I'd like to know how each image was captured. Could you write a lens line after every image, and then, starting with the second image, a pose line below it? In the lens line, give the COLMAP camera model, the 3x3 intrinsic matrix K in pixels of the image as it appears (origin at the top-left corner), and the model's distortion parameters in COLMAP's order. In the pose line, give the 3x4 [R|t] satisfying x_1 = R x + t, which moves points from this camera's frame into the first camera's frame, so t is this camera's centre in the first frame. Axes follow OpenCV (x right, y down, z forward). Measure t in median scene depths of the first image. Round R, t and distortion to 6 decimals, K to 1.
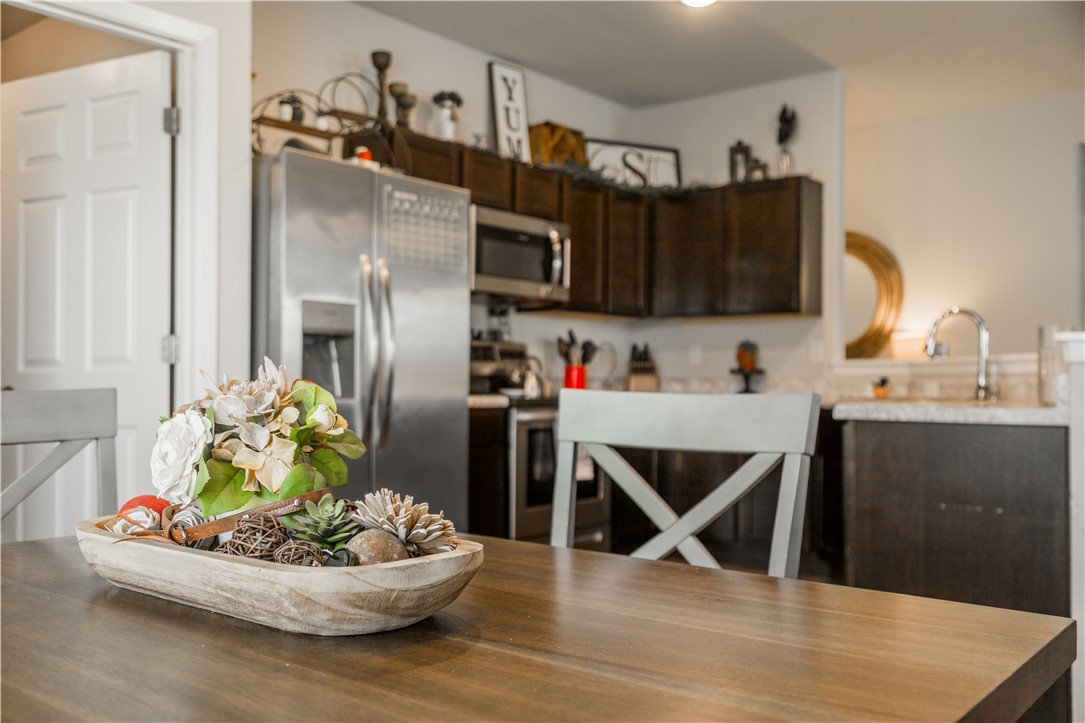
lens RADIAL K [[948.4, 0, 542.5], [0, 948.4, 361.5], [0, 0, 1]] dist [0.001662, -0.000618]
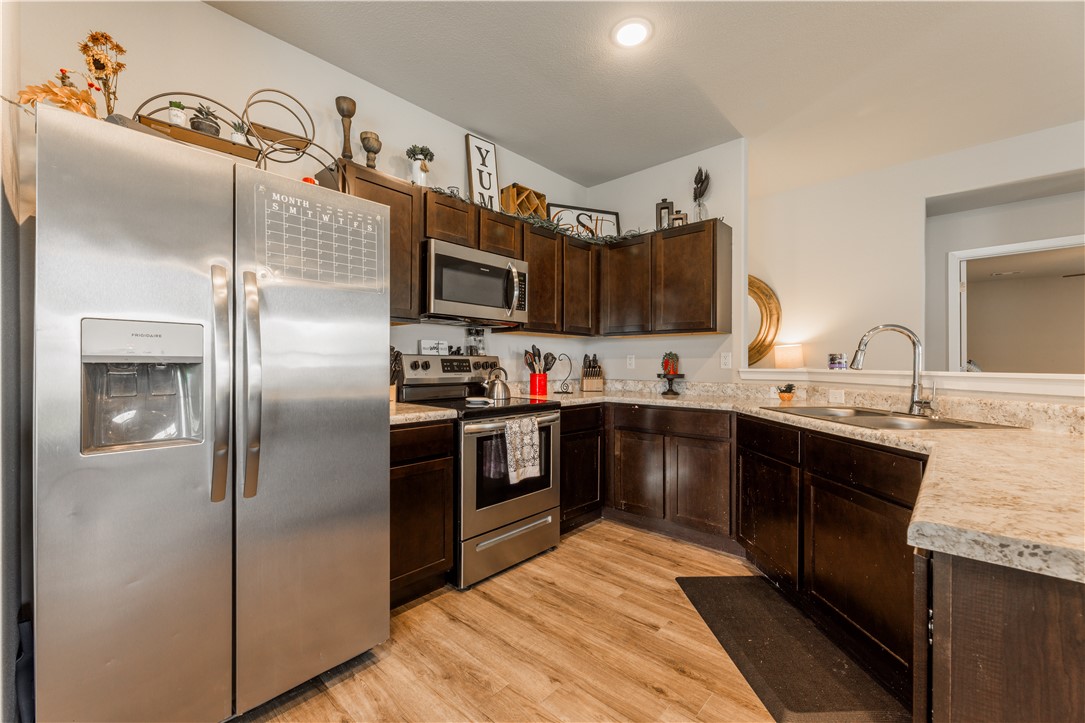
lens RADIAL K [[441.1, 0, 542.5], [0, 441.1, 361.5], [0, 0, 1]] dist [-0.000186, -0.000083]
pose [[0.999142, -0.005967, -0.040988, 0.065668], [0.006531, 0.999886, 0.013625, -0.019317], [0.040902, -0.013881, 0.999067, 0.395554]]
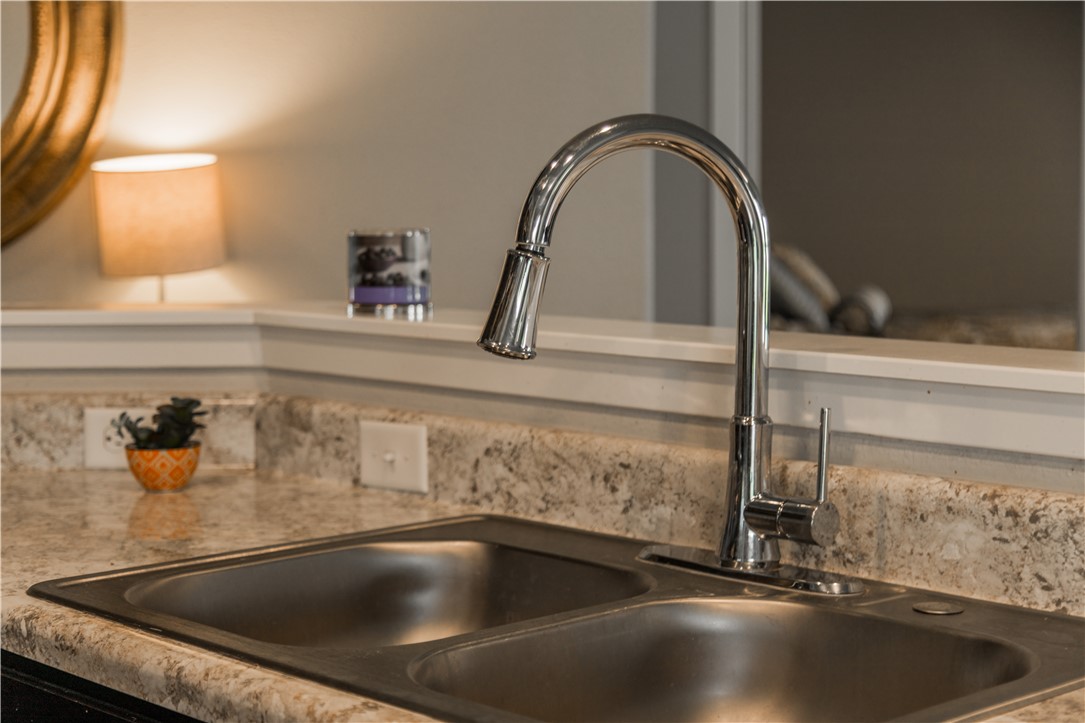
lens RADIAL K [[1917.0, 0, 542.5], [0, 1917.0, 361.5], [0, 0, 1]] dist [0.002391, 0.025834]
pose [[0.781629, -0.070405, 0.619758, 0.135304], [-0.000396, 0.993553, 0.113367, -0.039232], [-0.623744, -0.088856, 0.776562, 0.546286]]
